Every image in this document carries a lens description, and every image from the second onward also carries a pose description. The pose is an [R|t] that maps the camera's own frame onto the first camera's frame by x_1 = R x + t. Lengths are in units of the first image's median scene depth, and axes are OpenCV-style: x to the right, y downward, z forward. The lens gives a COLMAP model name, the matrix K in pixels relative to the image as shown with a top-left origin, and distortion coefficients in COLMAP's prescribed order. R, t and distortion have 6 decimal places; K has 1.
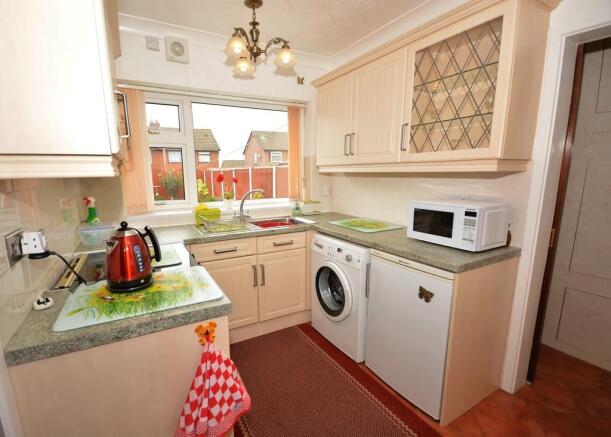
lens RADIAL K [[273.2, 0, 305.5], [0, 273.2, 218.5], [0, 0, 1]] dist [0.000343, 0.000004]
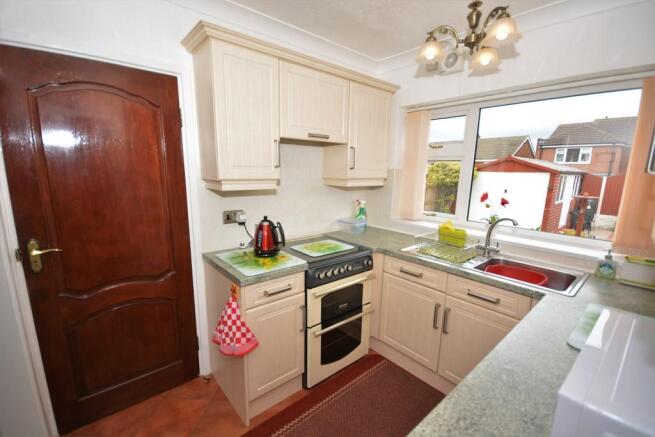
lens RADIAL K [[286.3, 0, 325.4], [0, 286.3, 225.3], [0, 0, 1]] dist [0.000324, -0.012171]
pose [[0.221533, 0.202352, -0.953927, 0.602951], [-0.195326, 0.967616, 0.159894, -0.153884], [0.955390, 0.150905, 0.253883, 0.482091]]
